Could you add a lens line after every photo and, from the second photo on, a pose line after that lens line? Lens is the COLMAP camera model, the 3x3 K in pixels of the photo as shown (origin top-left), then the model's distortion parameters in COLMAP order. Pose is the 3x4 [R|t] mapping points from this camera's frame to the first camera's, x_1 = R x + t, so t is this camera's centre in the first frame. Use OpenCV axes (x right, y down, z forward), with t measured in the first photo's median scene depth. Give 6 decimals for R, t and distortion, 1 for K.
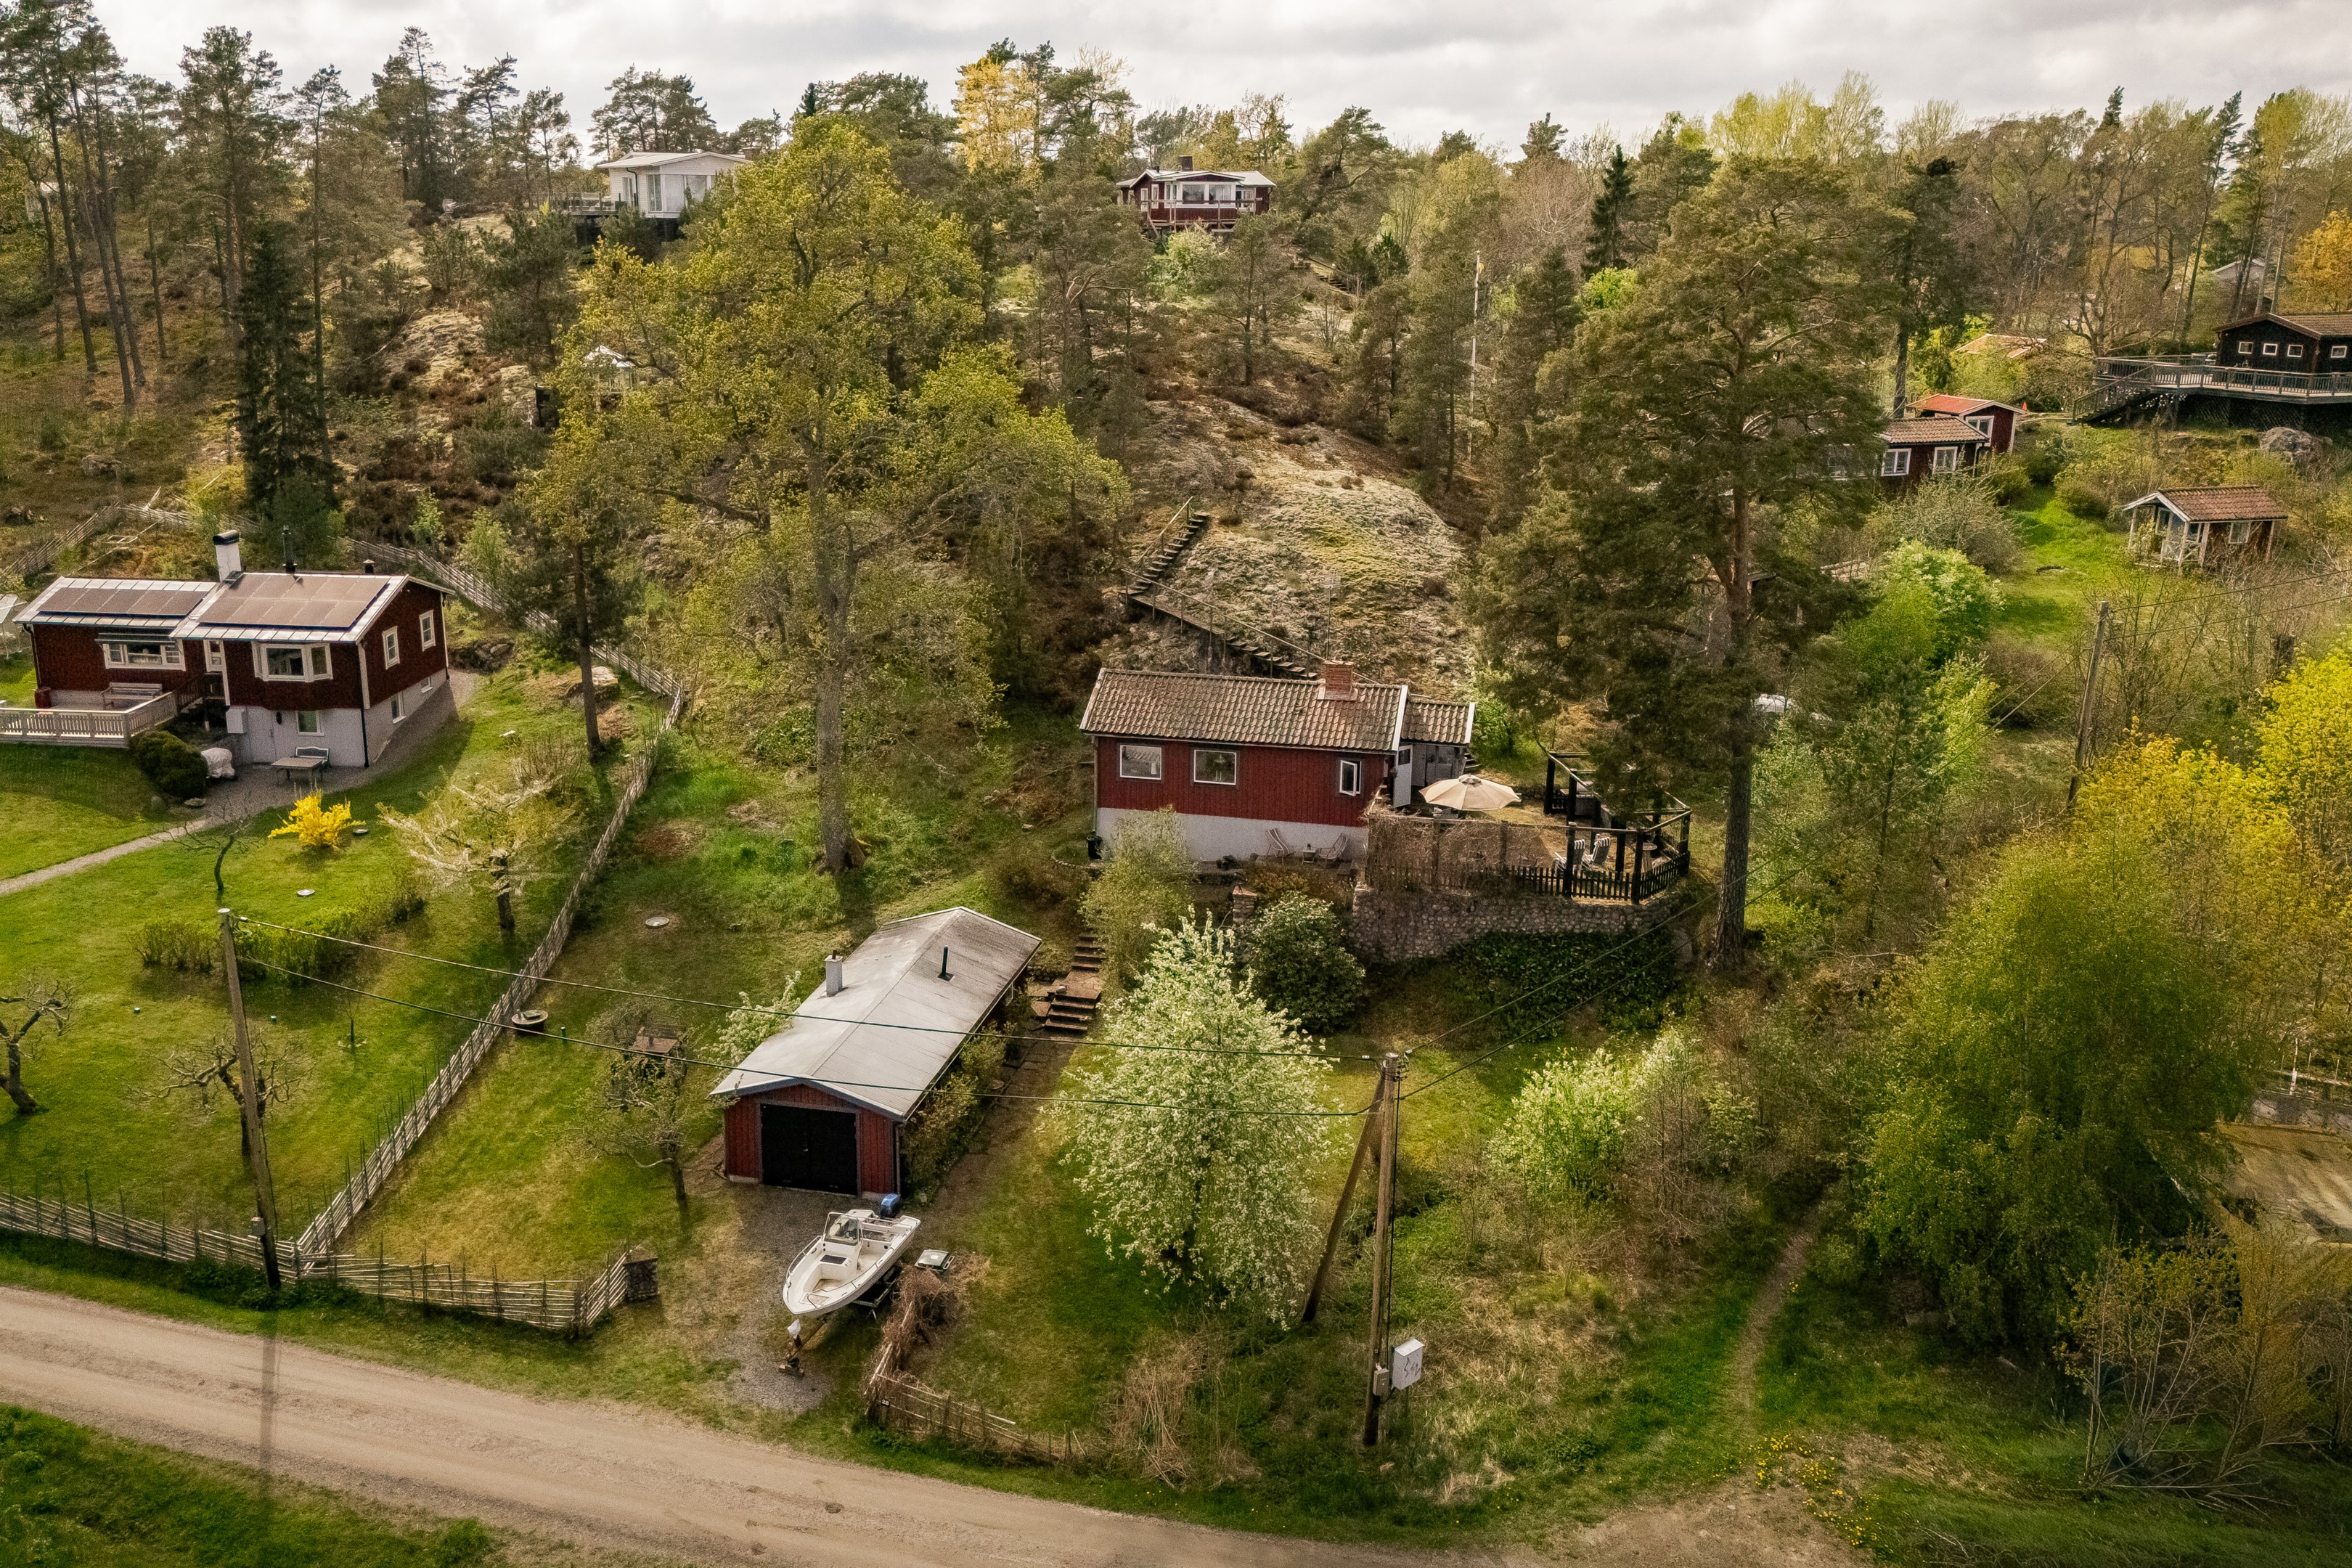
lens RADIAL K [[1494.6, 0, 1132.1], [0, 1494.6, 788.2], [0, 0, 1]] dist [0.041719, -0.005176]
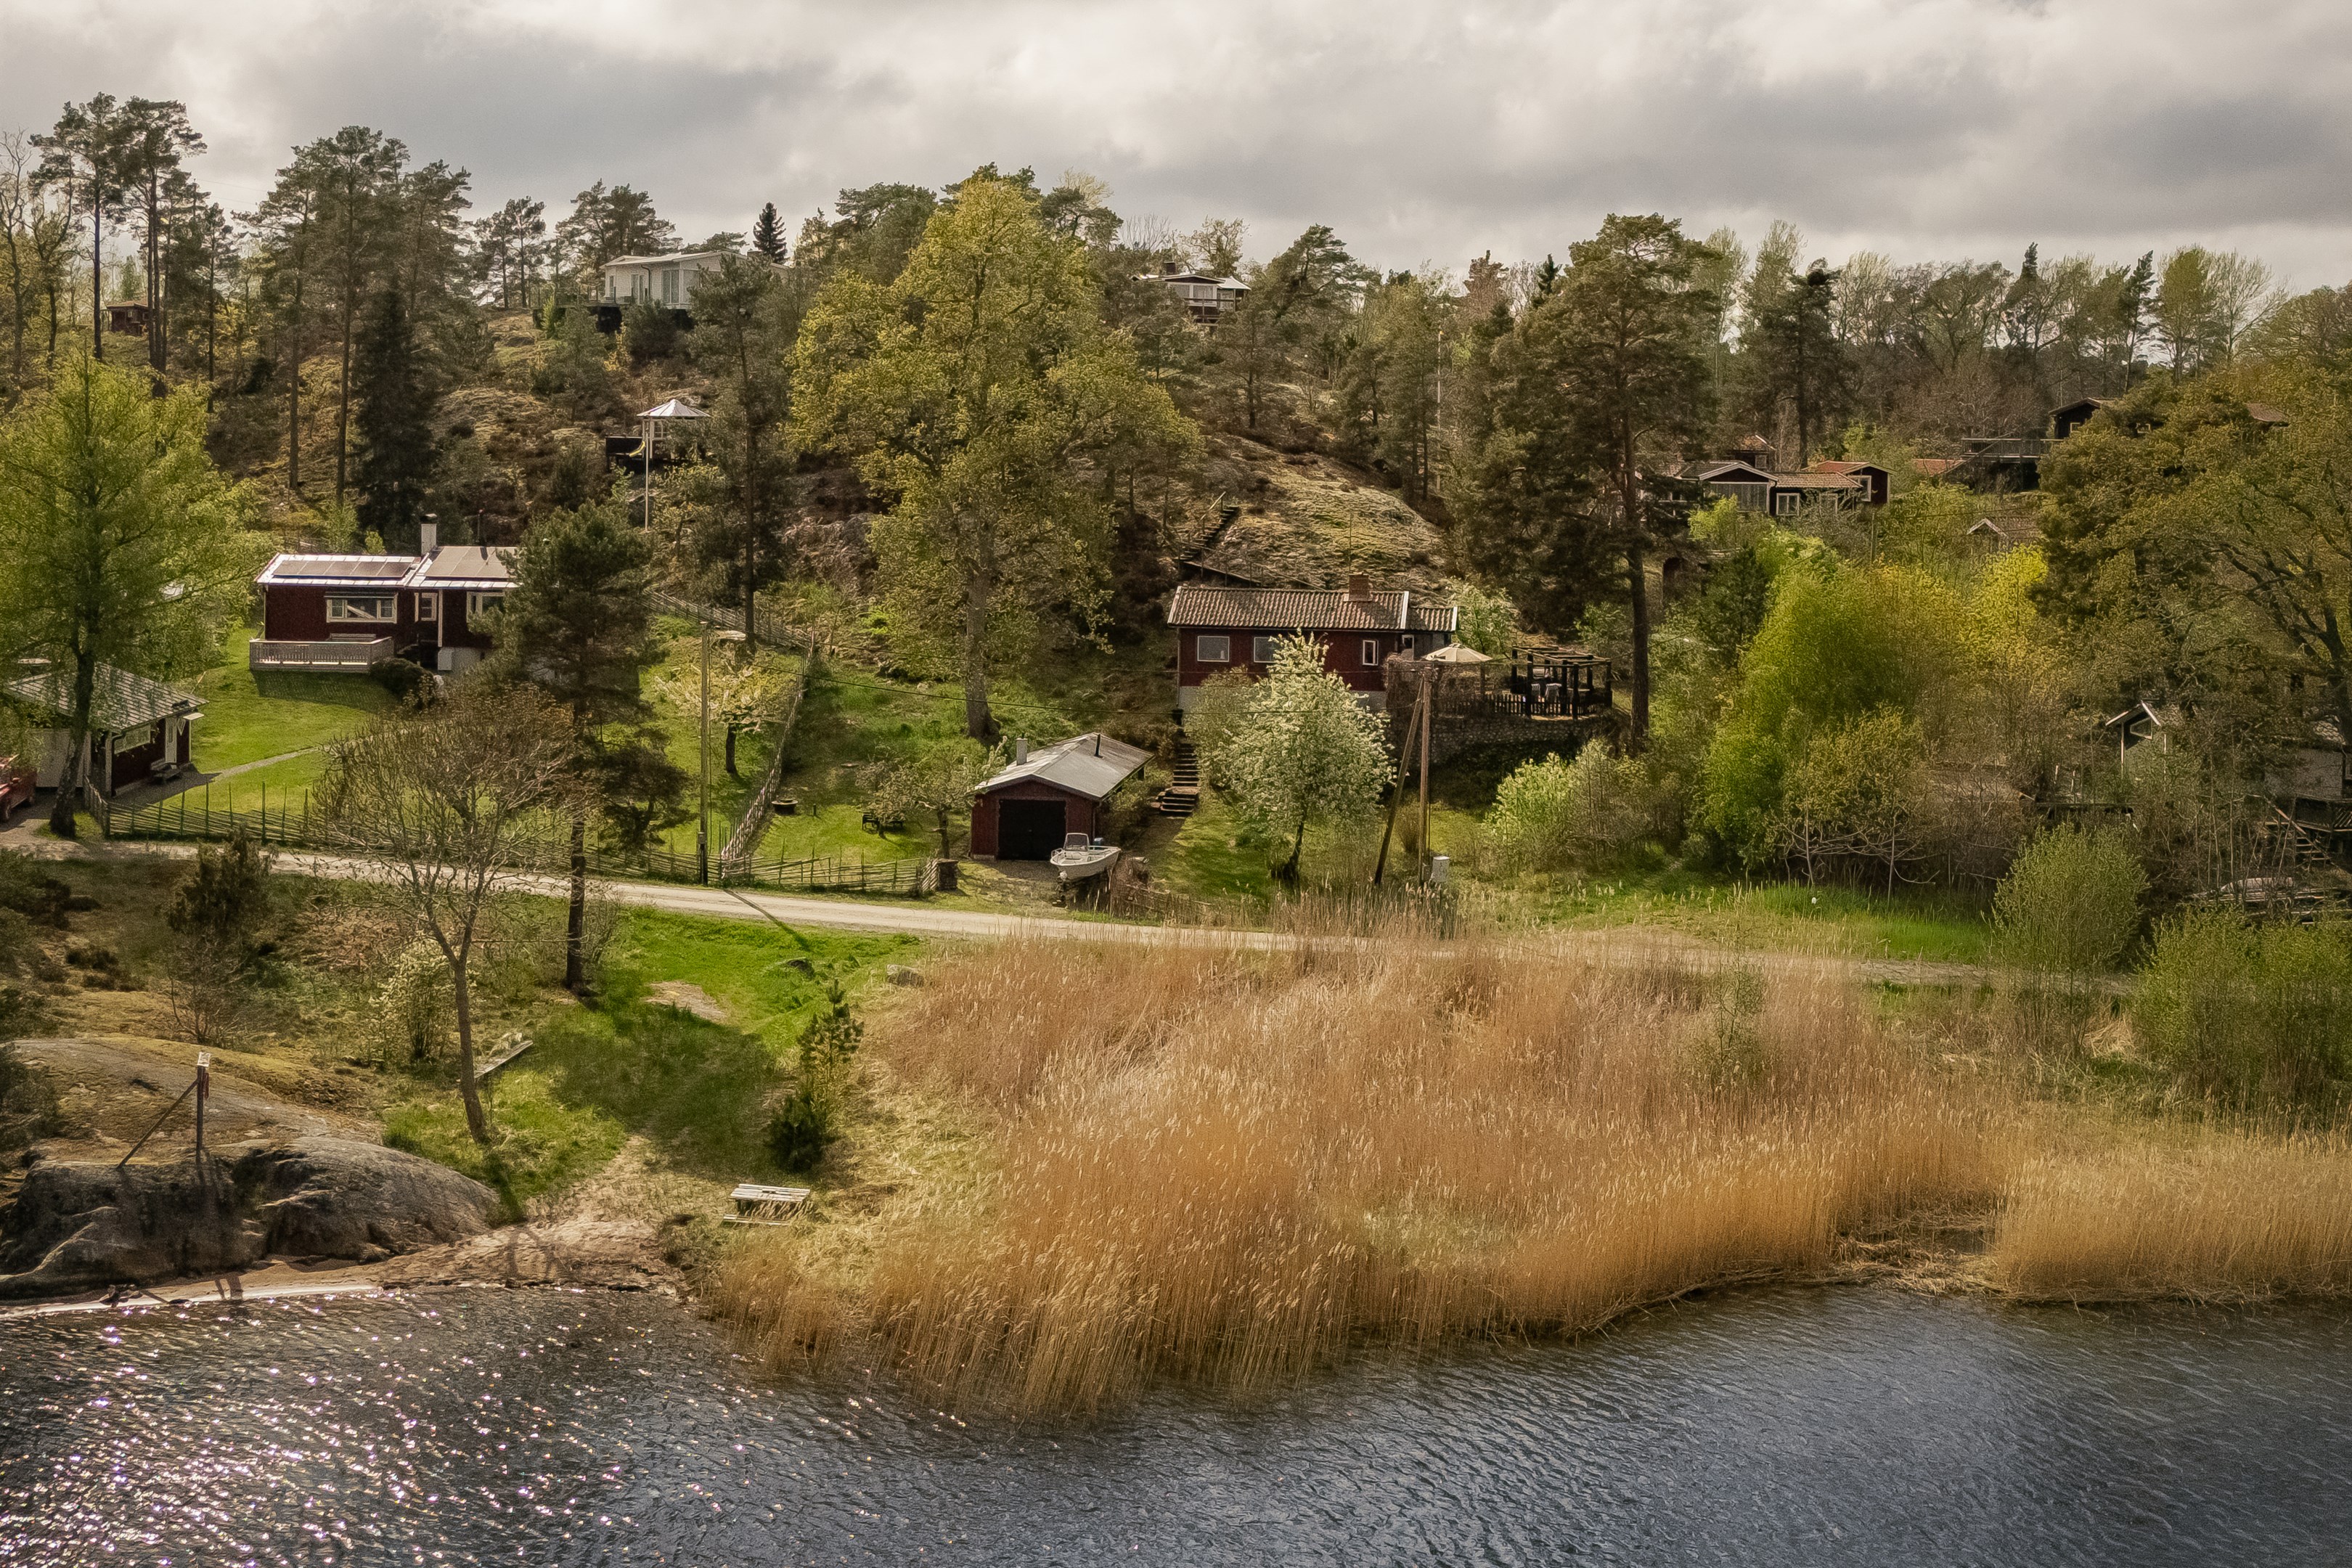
lens RADIAL K [[1839.0, 0, 1176.0], [0, 1839.0, 784.0], [0, 0, 1]] dist [0.053917, 0.008335]
pose [[0.996301, -0.005580, 0.085746, -0.127581], [0.018367, 0.988657, -0.149064, 0.261660], [-0.083942, 0.150088, 0.985103, -0.451089]]
